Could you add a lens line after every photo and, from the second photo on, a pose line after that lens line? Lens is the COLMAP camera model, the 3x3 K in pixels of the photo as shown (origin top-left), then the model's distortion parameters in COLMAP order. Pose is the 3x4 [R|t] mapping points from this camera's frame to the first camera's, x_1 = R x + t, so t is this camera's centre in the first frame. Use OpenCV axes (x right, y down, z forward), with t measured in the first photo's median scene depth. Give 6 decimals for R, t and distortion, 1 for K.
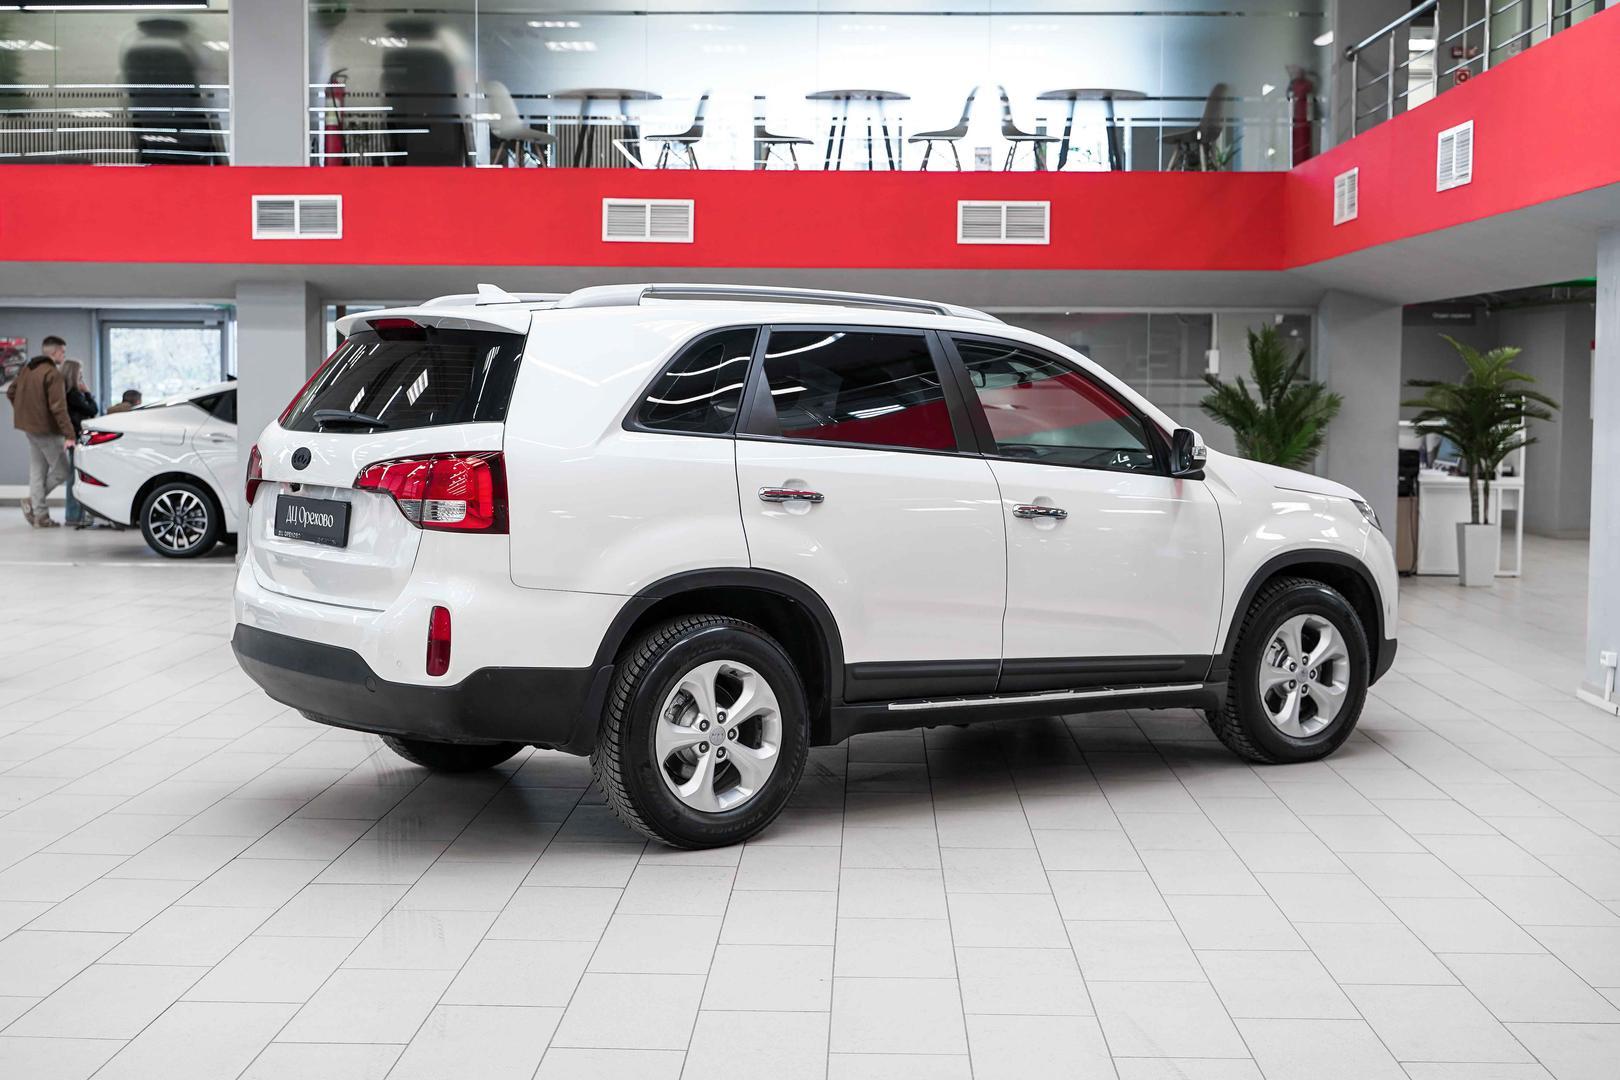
lens RADIAL K [[1879.1, 0, 804.7], [0, 1879.1, 537.3], [0, 0, 1]] dist [0.007035, -0.030976]
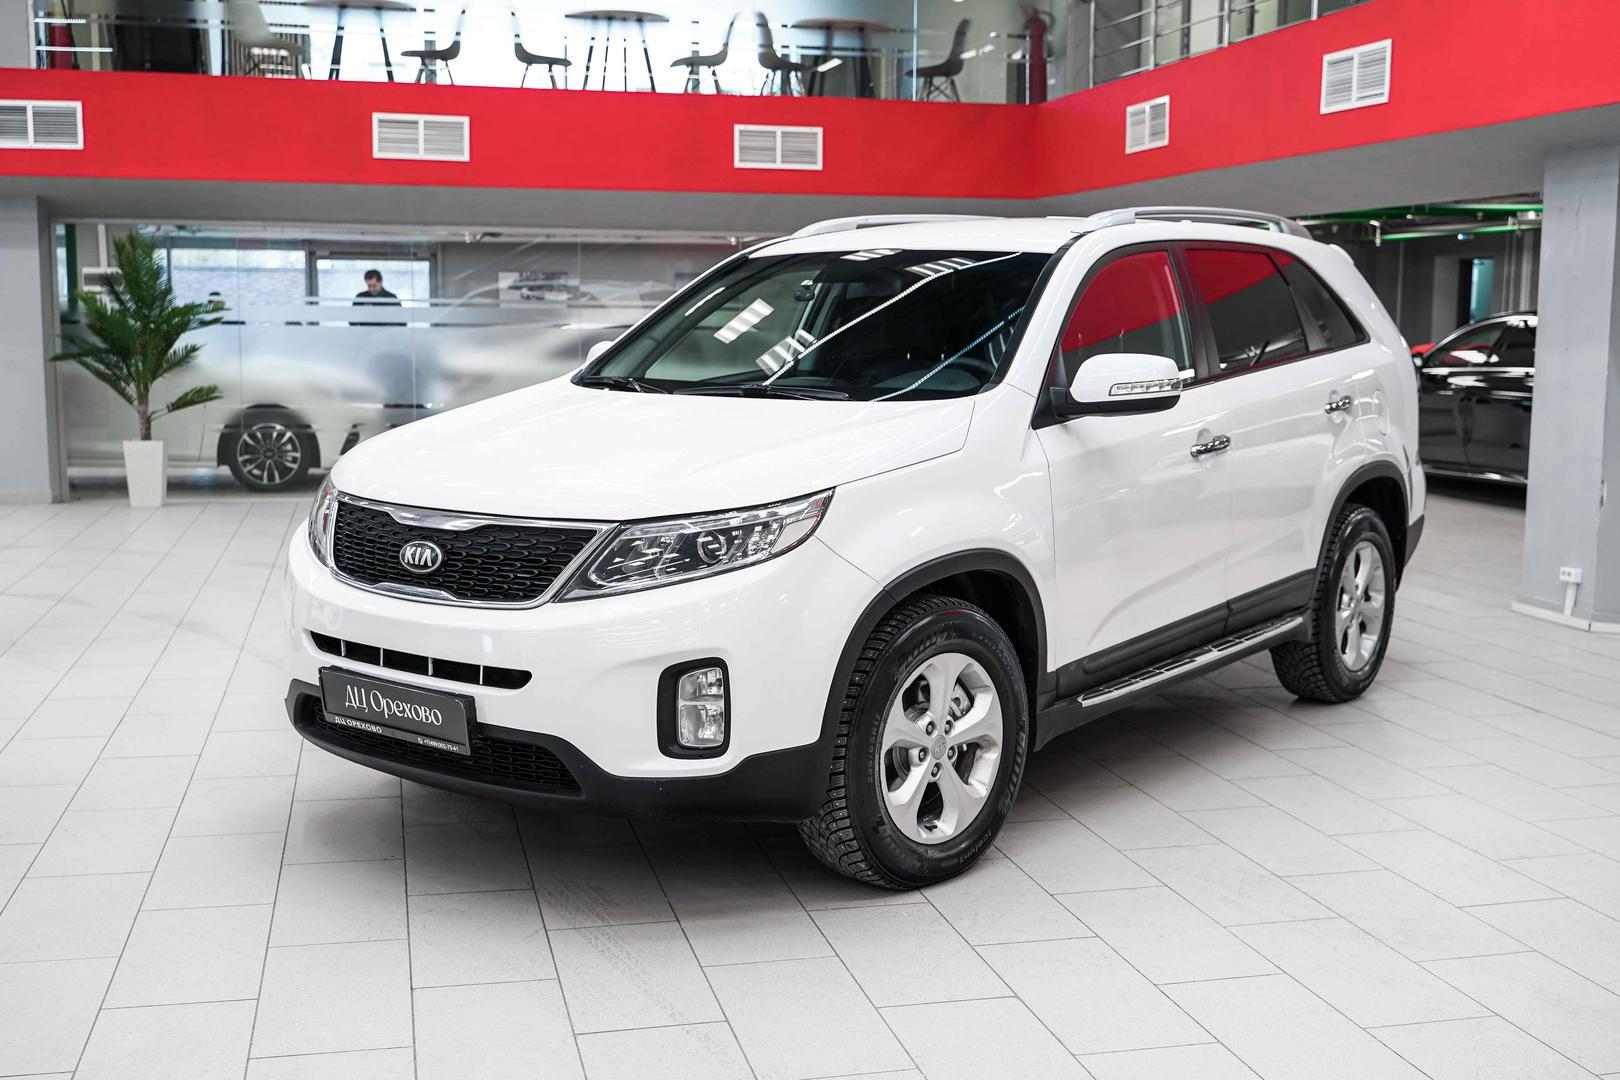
lens RADIAL K [[1626.6, 0, 809.2], [0, 1626.6, 558.2], [0, 0, 1]] dist [0.002169, -0.019419]
pose [[0.971869, -0.035951, 0.232762, -0.084798], [0.019645, 0.997211, 0.071997, -0.007625], [-0.234702, -0.065399, 0.969865, 0.114640]]
